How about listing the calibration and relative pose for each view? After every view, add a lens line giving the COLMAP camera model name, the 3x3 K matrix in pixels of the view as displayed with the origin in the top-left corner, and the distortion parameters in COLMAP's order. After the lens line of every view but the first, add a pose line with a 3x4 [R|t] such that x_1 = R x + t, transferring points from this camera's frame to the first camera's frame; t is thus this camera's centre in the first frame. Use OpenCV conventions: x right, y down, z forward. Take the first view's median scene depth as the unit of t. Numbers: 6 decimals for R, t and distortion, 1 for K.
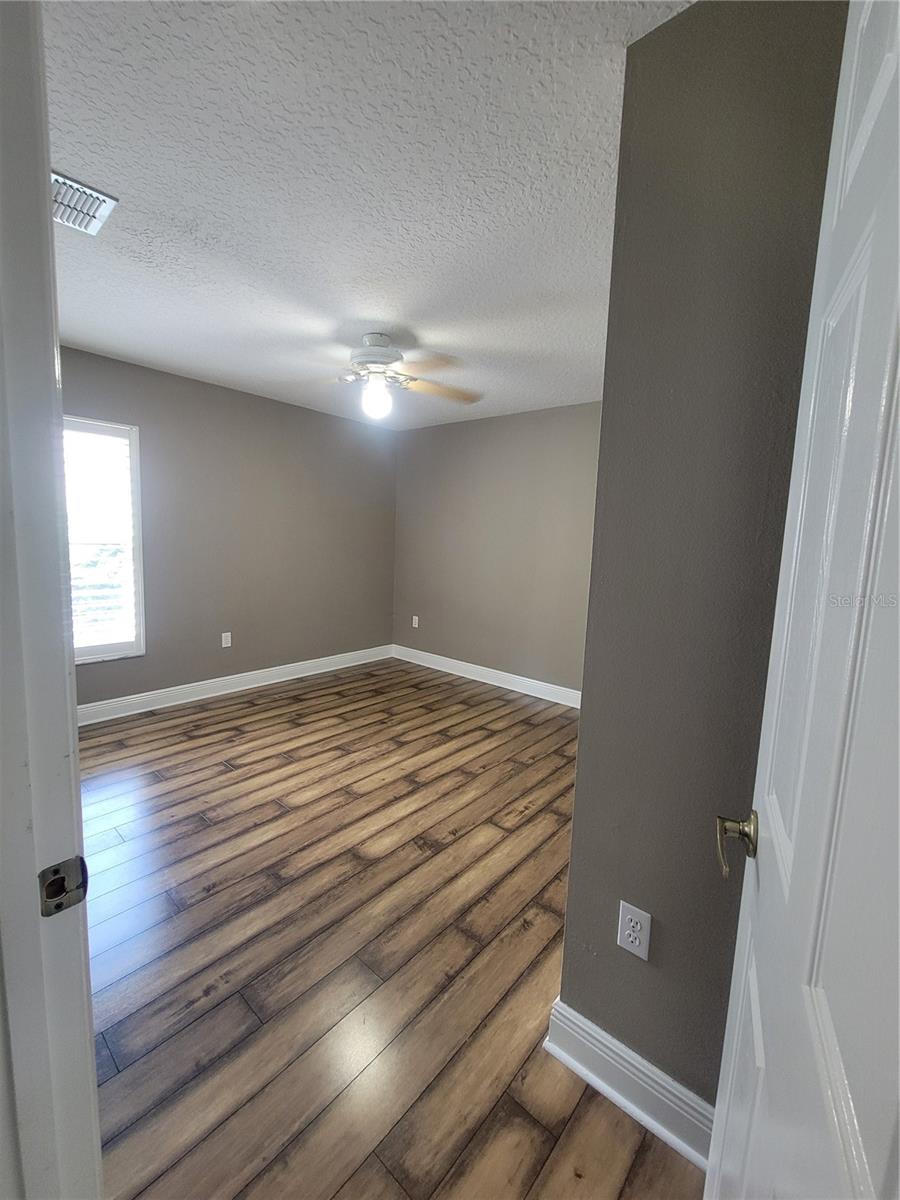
lens RADIAL K [[490.7, 0, 440.1], [0, 490.7, 589.4], [0, 0, 1]] dist [-0.000854, -0.000711]
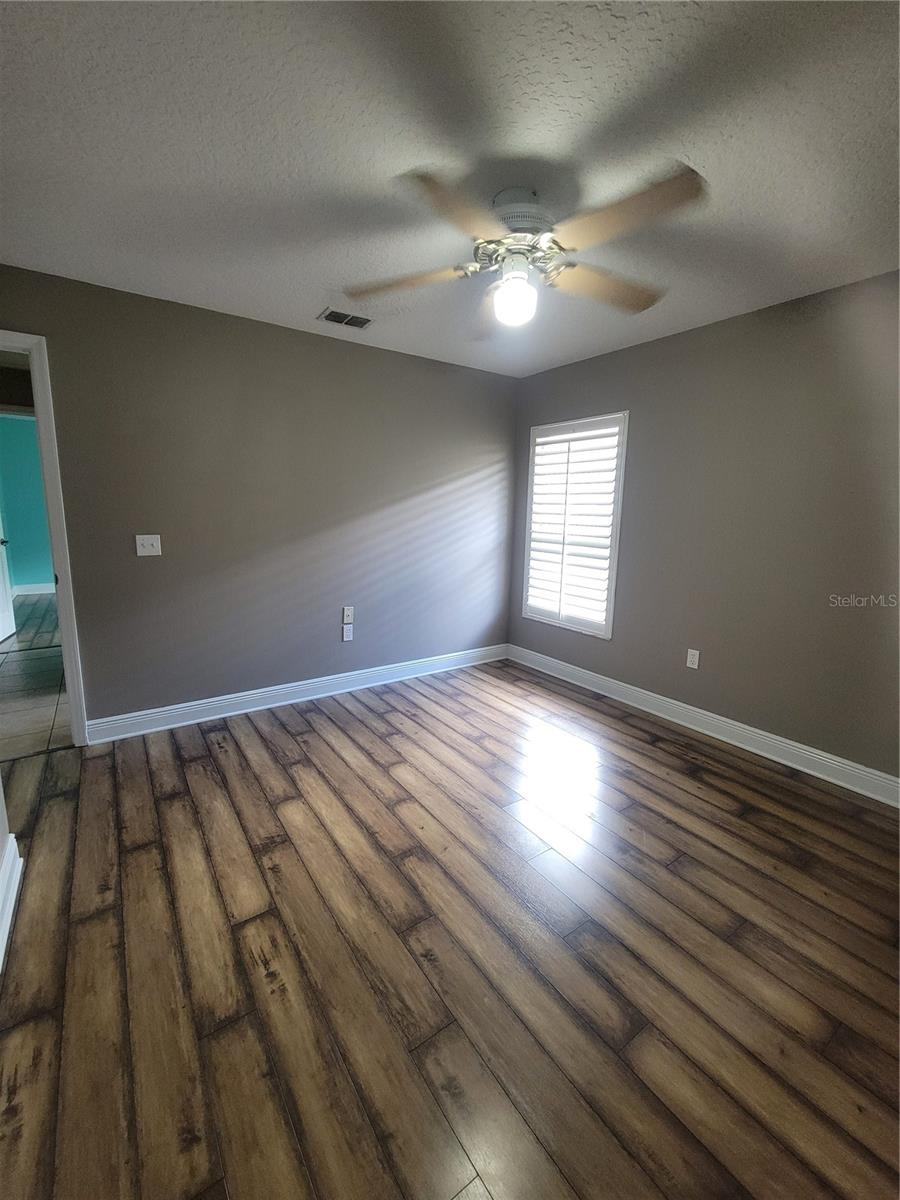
lens RADIAL K [[490.7, 0, 440.1], [0, 490.7, 589.4], [0, 0, 1]] dist [-0.000854, -0.000711]
pose [[-0.246637, 0.119711, -0.961686, 0.656964], [-0.135017, 0.978419, 0.156421, -0.118480], [0.959657, 0.168423, -0.225151, 1.305383]]
